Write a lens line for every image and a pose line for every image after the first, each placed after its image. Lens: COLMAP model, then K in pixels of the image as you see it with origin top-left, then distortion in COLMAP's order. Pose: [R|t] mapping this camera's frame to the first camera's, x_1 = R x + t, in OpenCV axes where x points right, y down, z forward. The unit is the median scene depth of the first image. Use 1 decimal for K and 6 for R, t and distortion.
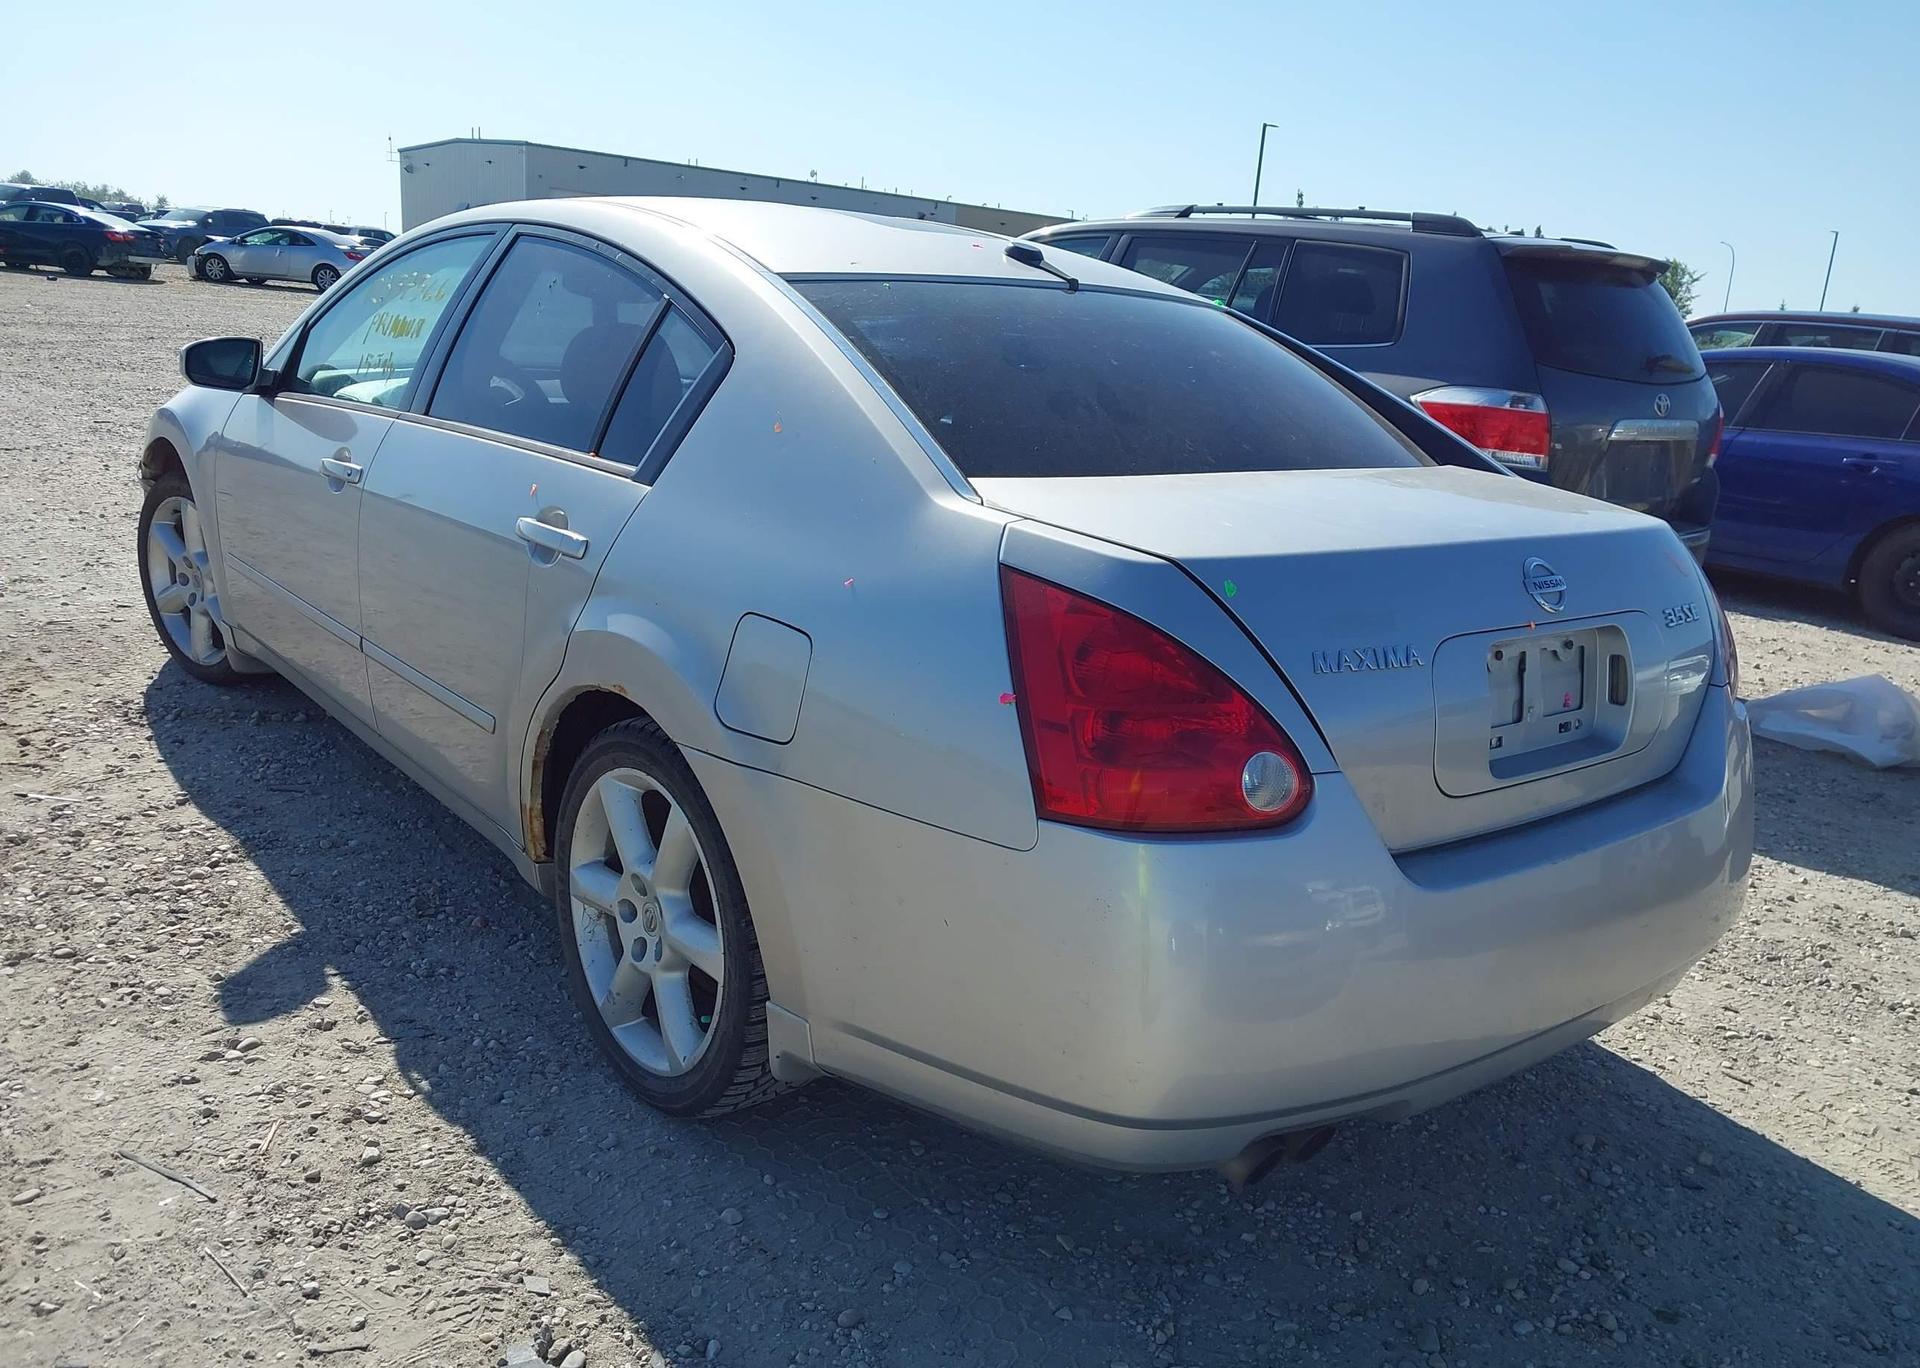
lens RADIAL K [[1489.3, 0, 997.5], [0, 1489.3, 681.3], [0, 0, 1]] dist [0.003656, 0.000591]
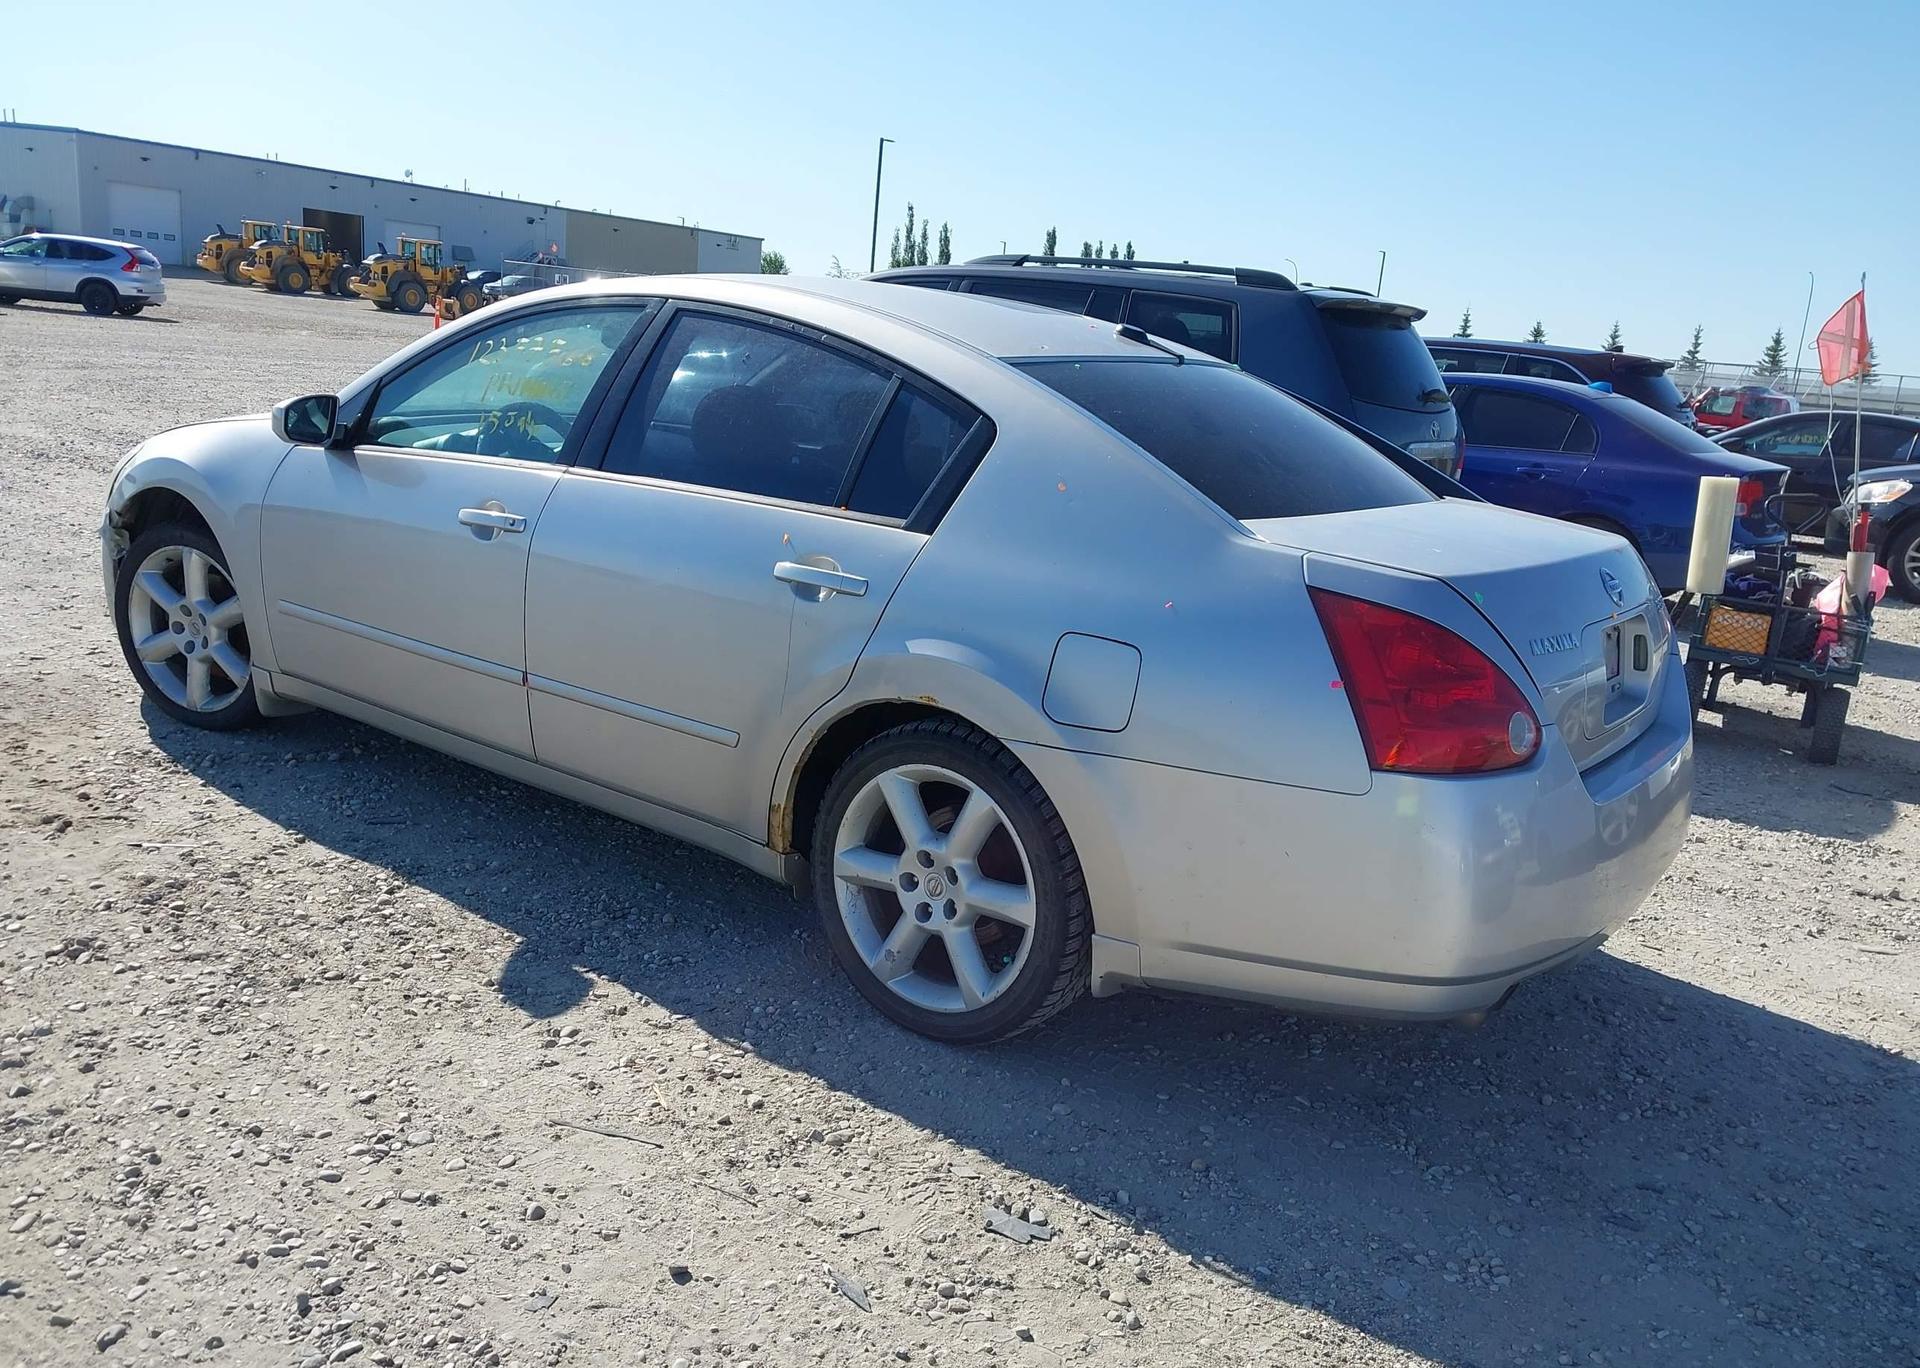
lens RADIAL K [[1489.3, 0, 997.5], [0, 1489.3, 681.3], [0, 0, 1]] dist [0.003656, 0.000591]
pose [[0.968378, -0.052671, 0.243864, -0.426076], [0.053941, 0.998543, 0.001474, -0.006753], [-0.243586, 0.011727, 0.969808, -0.173605]]
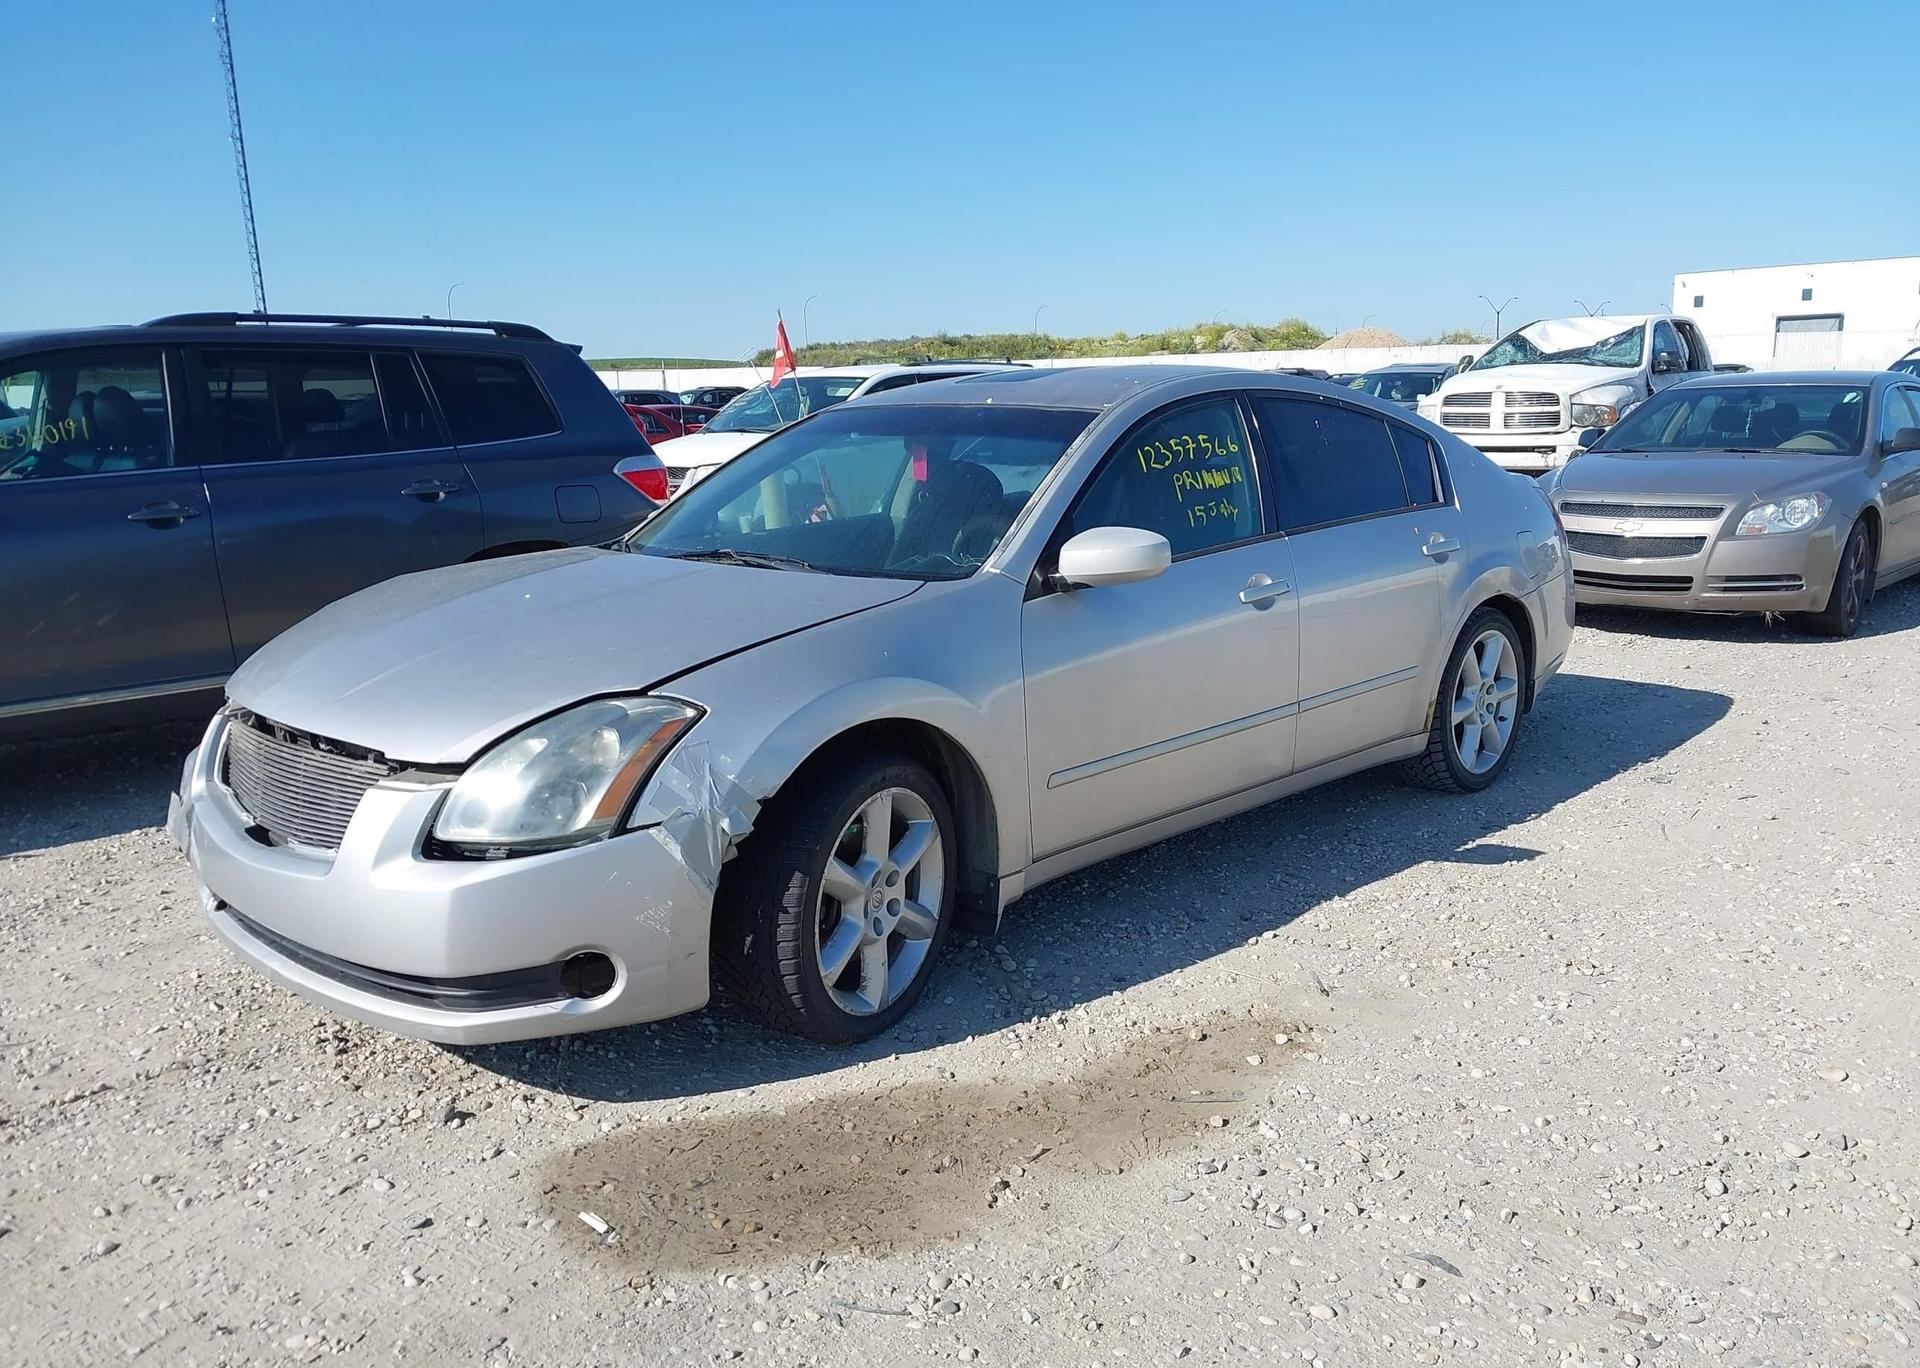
lens RADIAL K [[1556.0, 0, 960.0], [0, 1556.0, 684.0], [0, 0, 1]] dist [0.011225, -0.008155]
pose [[-0.081230, -0.263553, 0.961219, -2.057565], [0.270100, 0.922497, 0.275762, -0.605255], [-0.959400, 0.282025, -0.003749, 1.521088]]
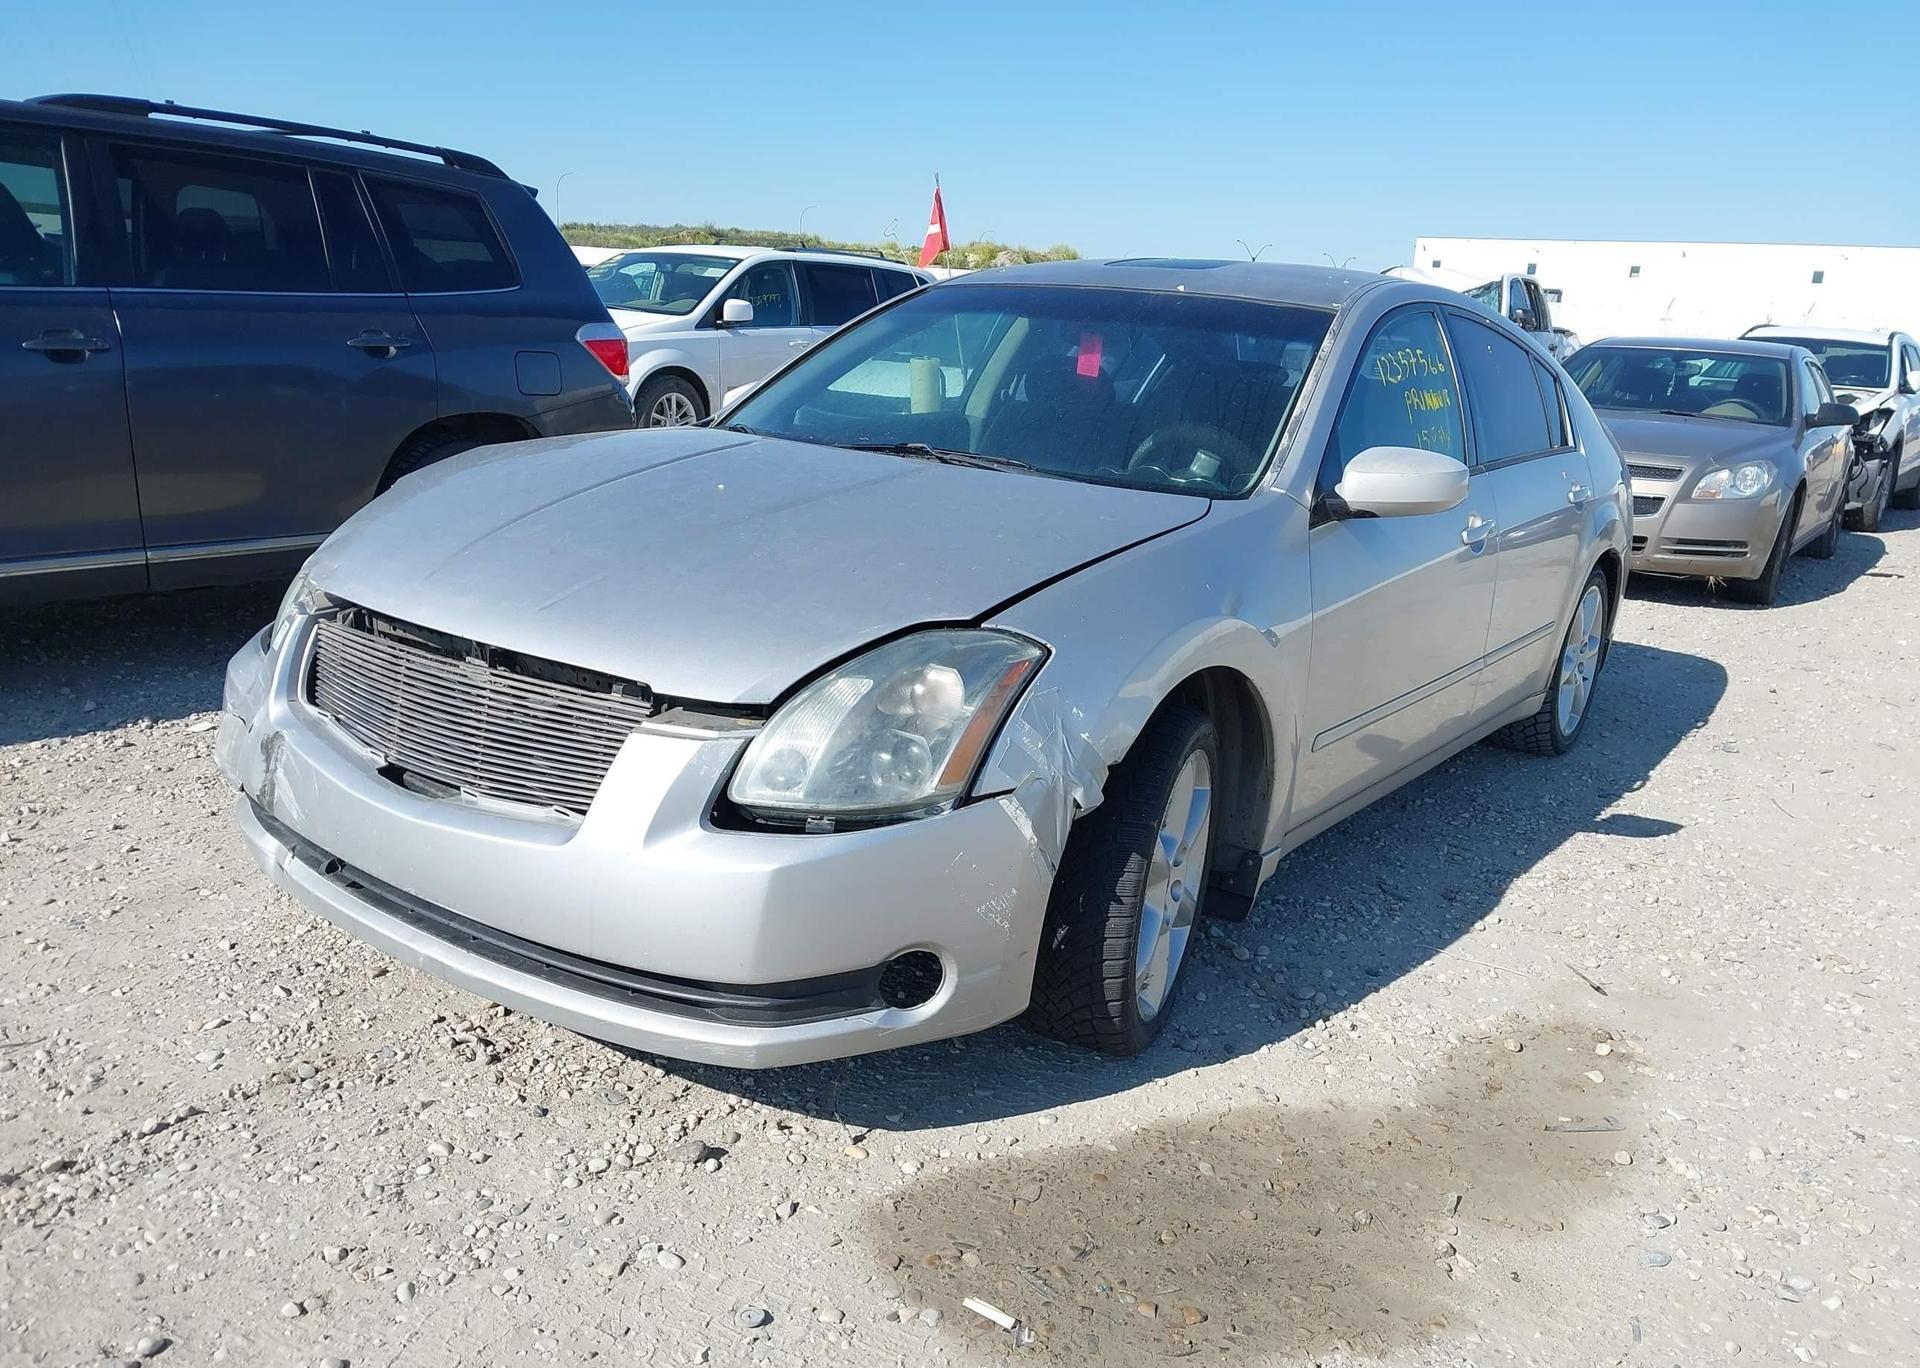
lens RADIAL K [[1556.0, 0, 960.0], [0, 1556.0, 684.0], [0, 0, 1]] dist [0.011225, -0.008155]
pose [[-0.233140, -0.323502, 0.917056, -1.772812], [0.166722, 0.915783, 0.365439, -0.643917], [-0.958045, 0.238092, -0.159571, 1.901821]]
